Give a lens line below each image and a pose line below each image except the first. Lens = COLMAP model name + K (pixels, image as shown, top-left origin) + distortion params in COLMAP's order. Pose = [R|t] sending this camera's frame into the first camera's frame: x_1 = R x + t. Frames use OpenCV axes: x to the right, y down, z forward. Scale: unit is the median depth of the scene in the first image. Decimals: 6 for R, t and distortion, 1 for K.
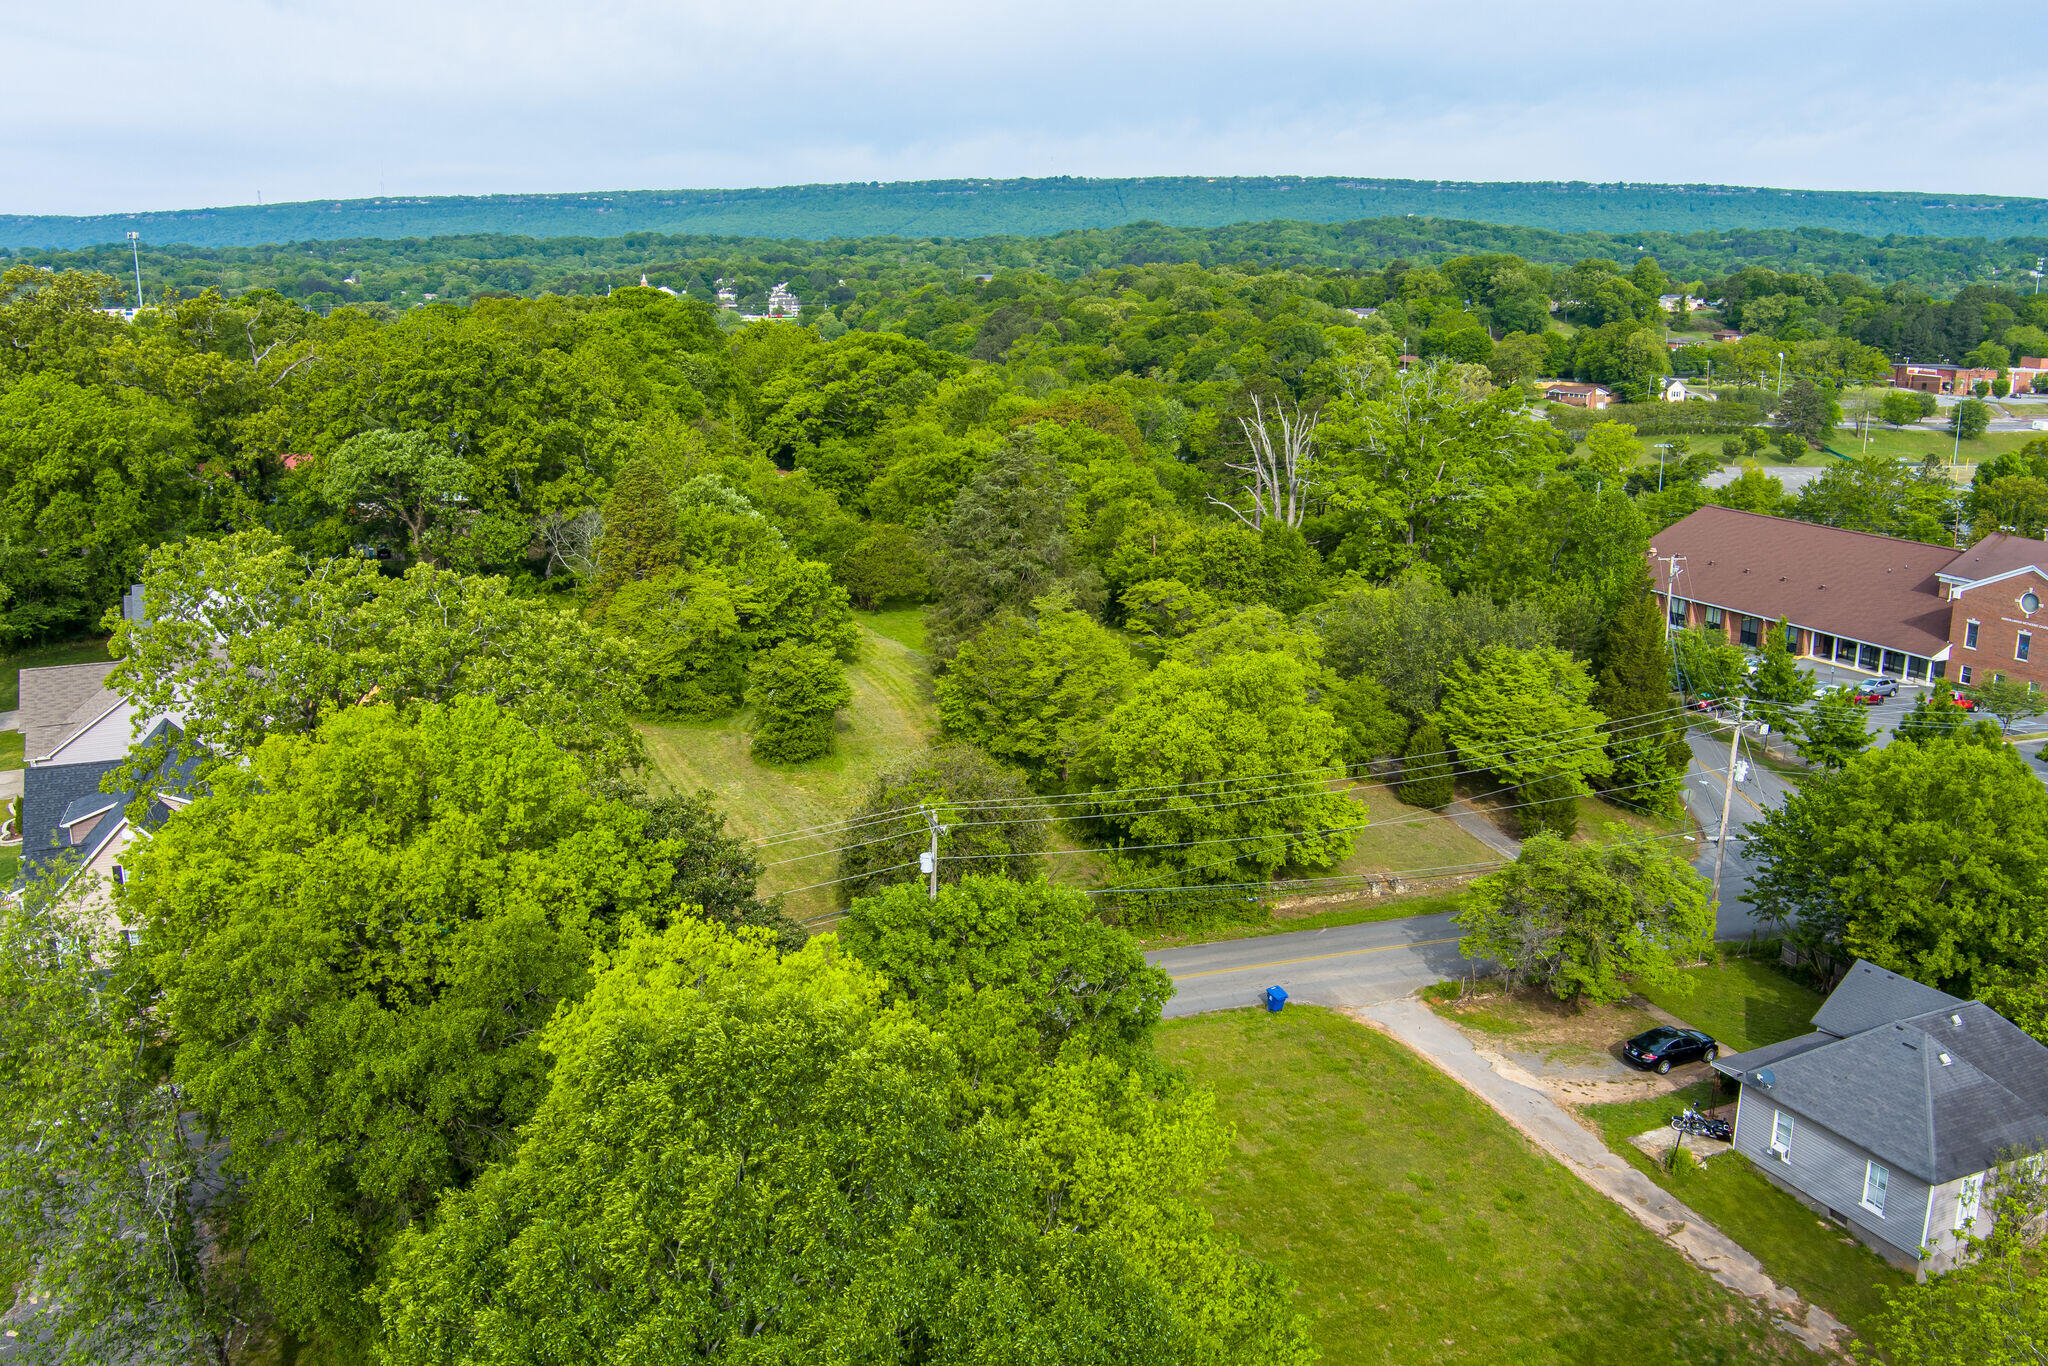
lens RADIAL K [[1643.5, 0, 1024.0], [0, 1643.5, 683.0], [0, 0, 1]] dist [-0.079054, 0.024746]
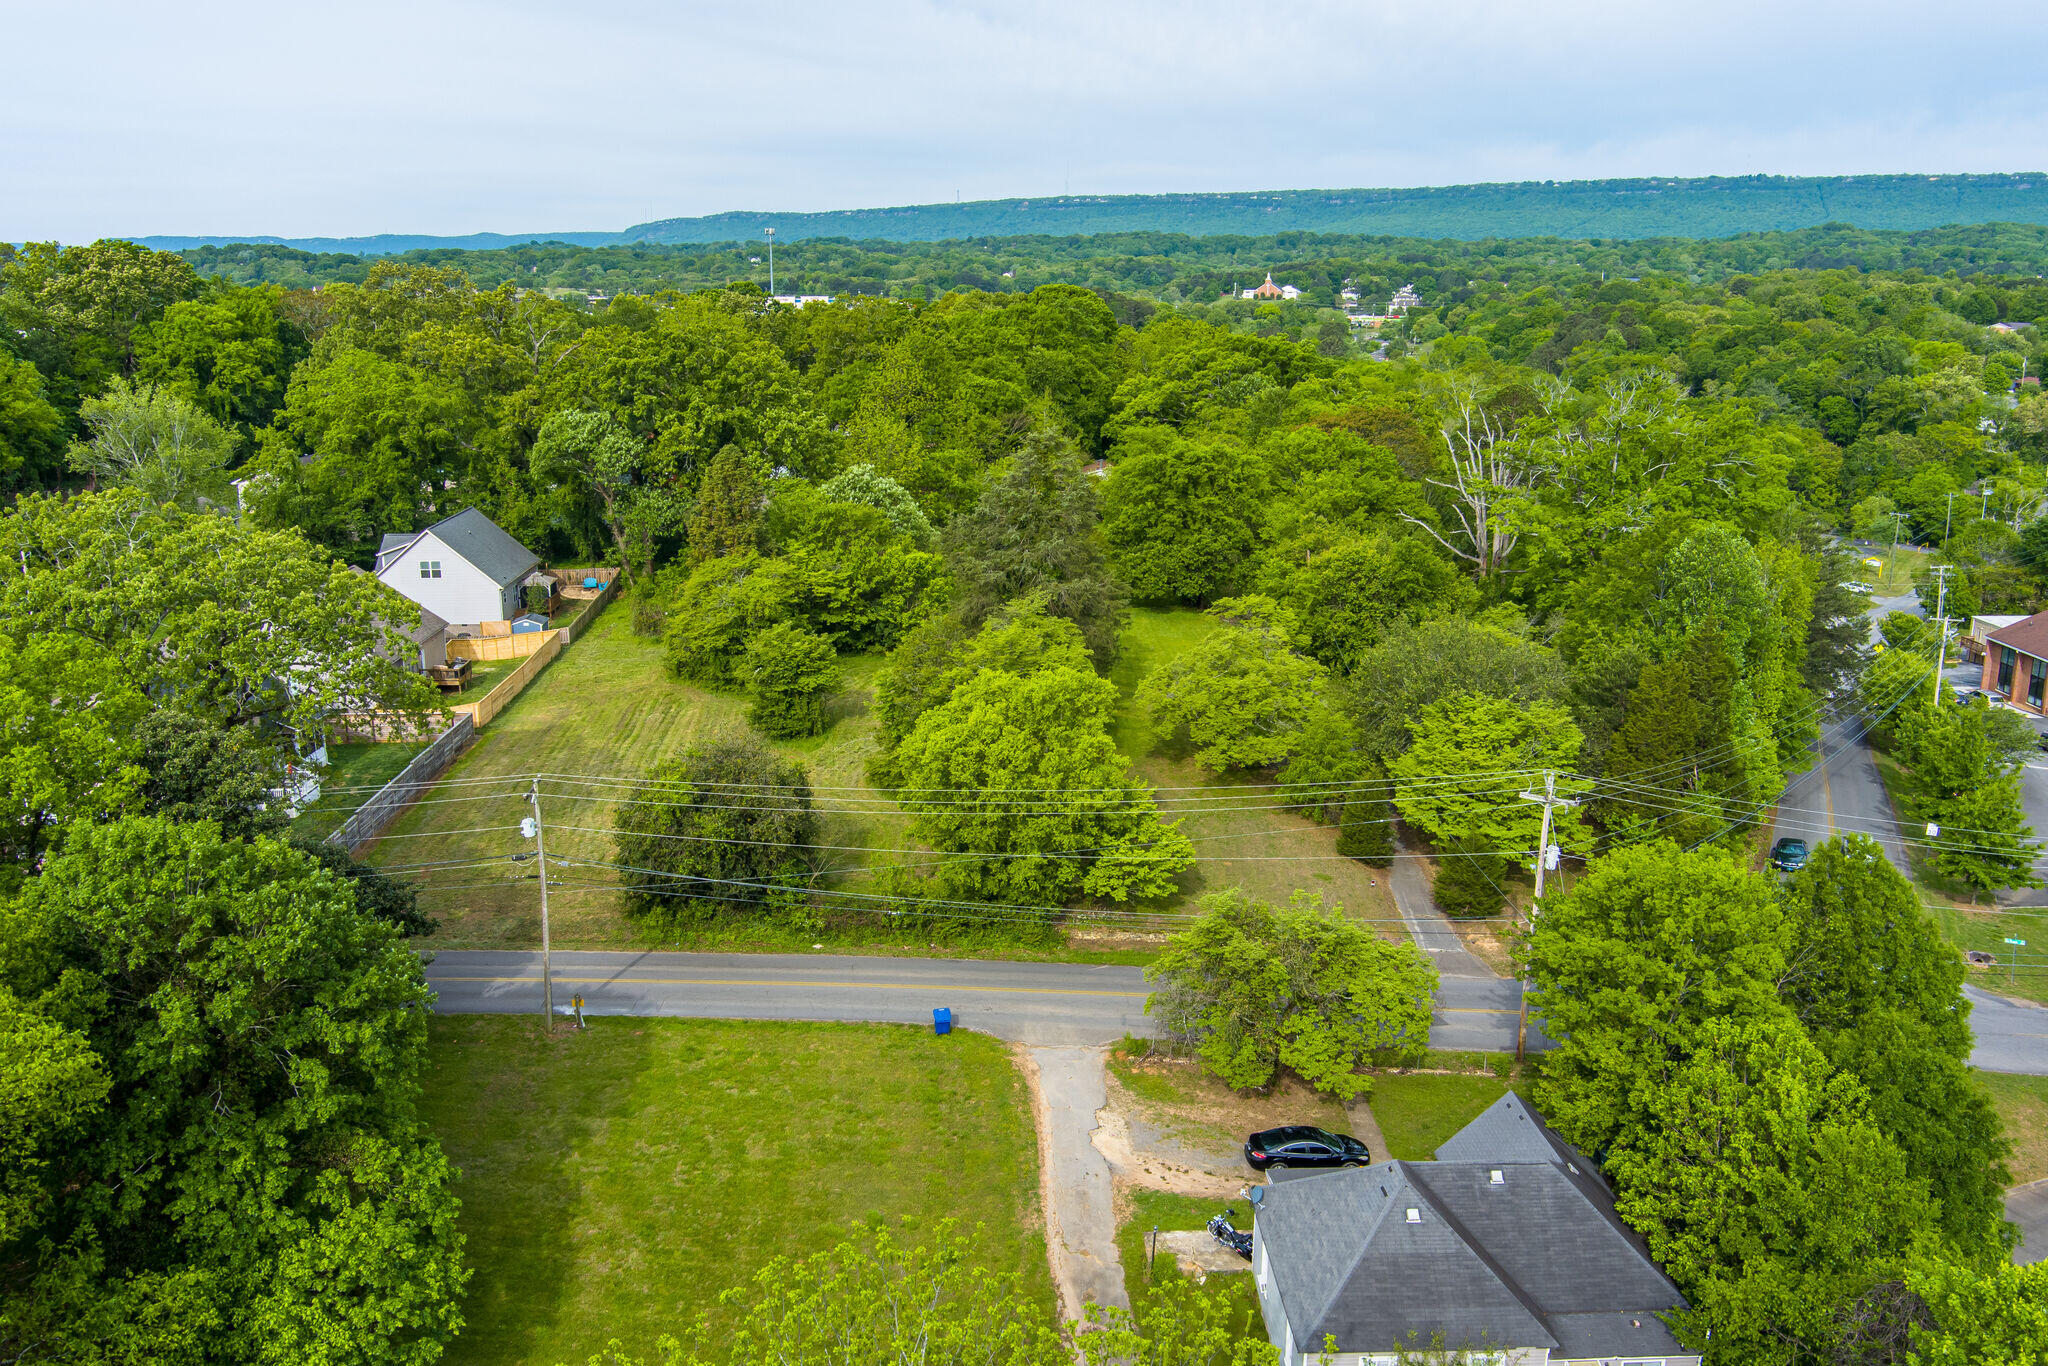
lens RADIAL K [[1643.5, 0, 1024.0], [0, 1643.5, 683.0], [0, 0, 1]] dist [-0.079054, 0.024746]
pose [[0.925449, 0.093291, -0.367208, 0.299161], [-0.093139, 0.995487, 0.018176, -0.016115], [0.367246, 0.017381, 0.929961, 0.061068]]
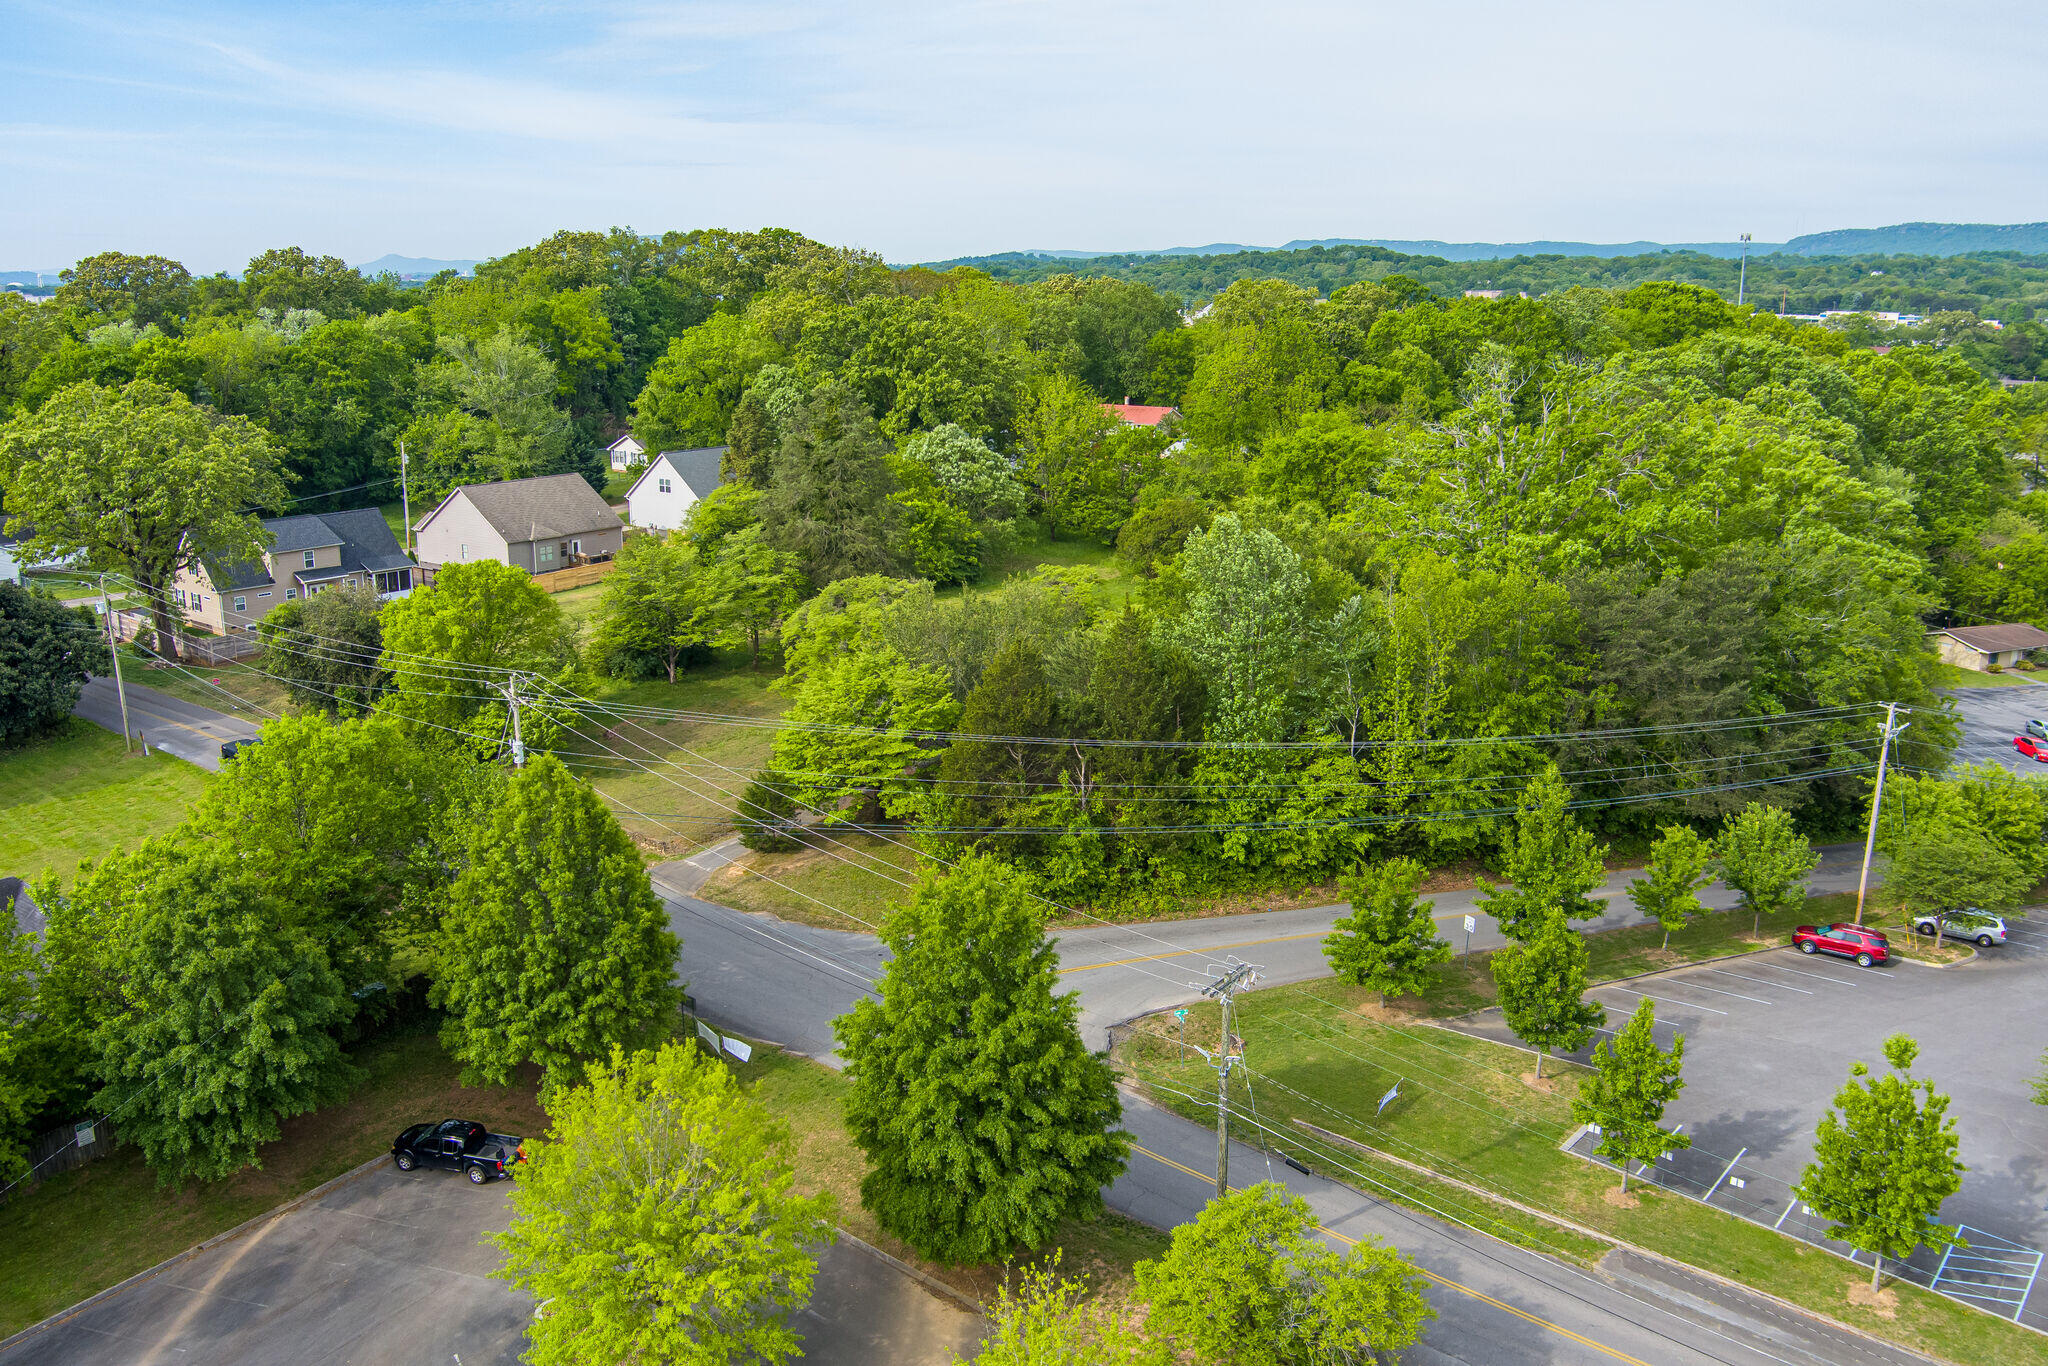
lens RADIAL K [[1643.5, 0, 1024.0], [0, 1643.5, 683.0], [0, 0, 1]] dist [-0.079054, 0.024746]
pose [[0.499848, 0.212714, -0.839586, 0.833384], [-0.216725, 0.969252, 0.116538, -0.095348], [0.838559, 0.123708, 0.530580, 0.451163]]
